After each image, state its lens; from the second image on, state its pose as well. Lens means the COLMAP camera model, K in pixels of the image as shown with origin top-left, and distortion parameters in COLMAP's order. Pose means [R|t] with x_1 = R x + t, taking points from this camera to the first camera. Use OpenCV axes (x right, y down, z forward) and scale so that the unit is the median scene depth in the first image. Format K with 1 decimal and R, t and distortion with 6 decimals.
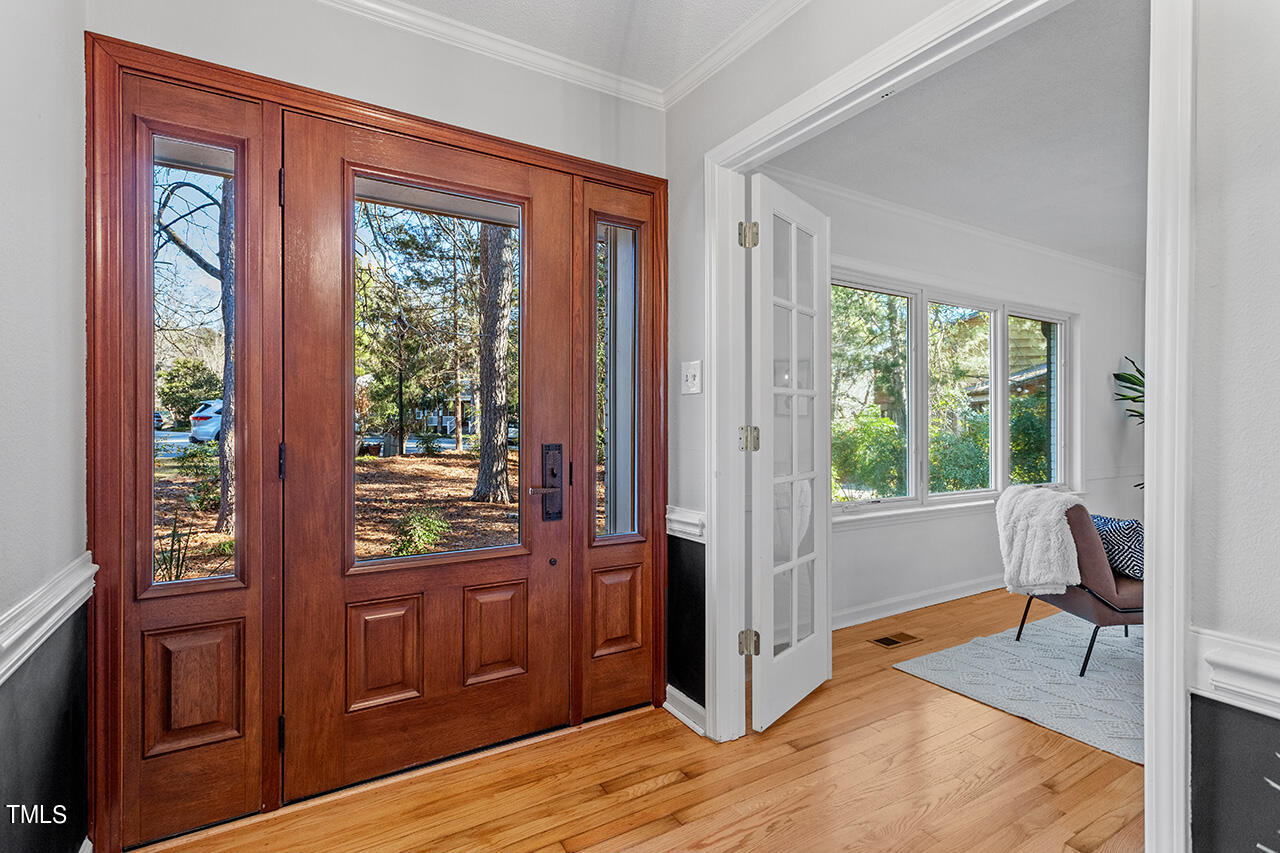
lens RADIAL K [[608.5, 0, 638.2], [0, 608.5, 420.6], [0, 0, 1]] dist [0.002609, -0.000013]
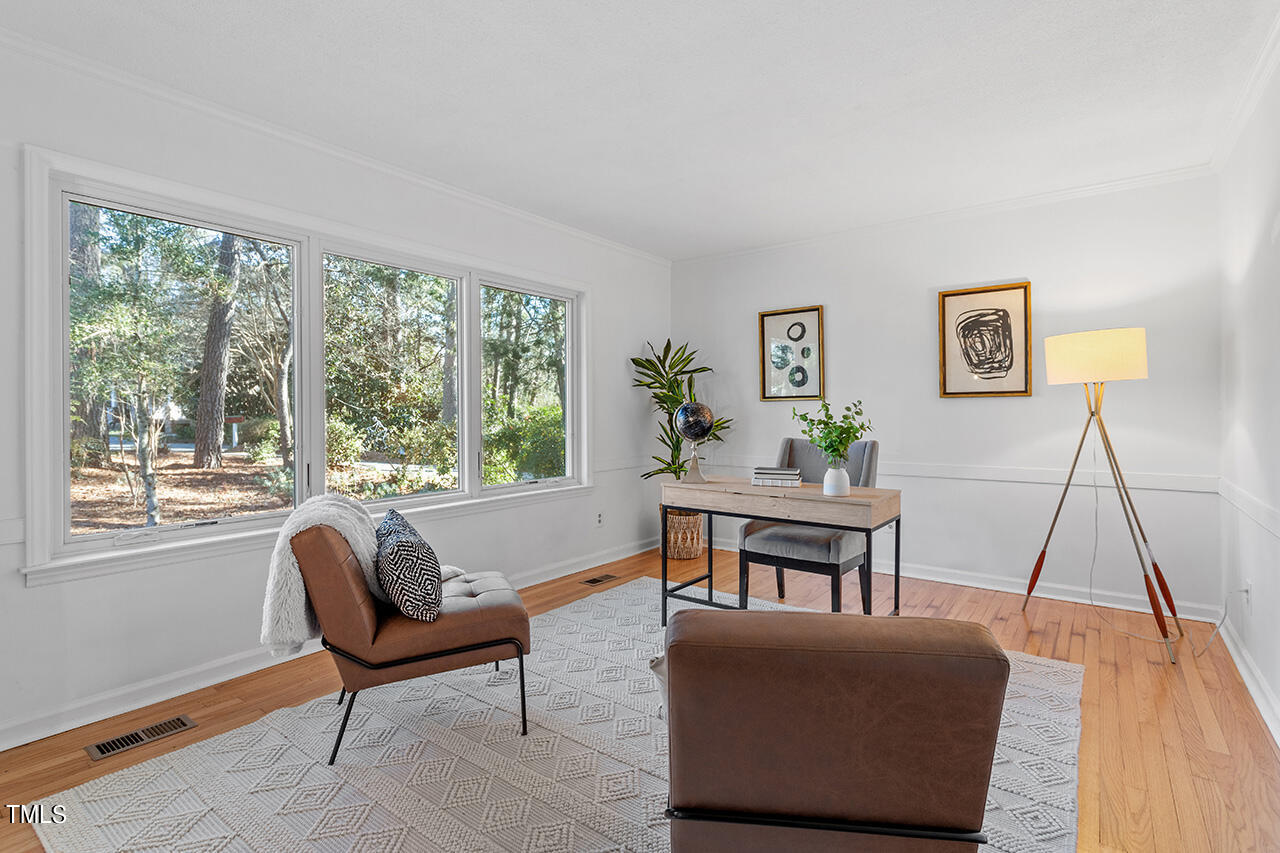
lens RADIAL K [[608.5, 0, 642.0], [0, 608.5, 416.5], [0, 0, 1]] dist [0.002609, -0.000013]
pose [[0.925708, -0.012966, 0.378017, 0.689167], [0.009843, 0.999900, 0.010190, 0.006083], [-0.378111, -0.005712, 0.925743, 0.173858]]
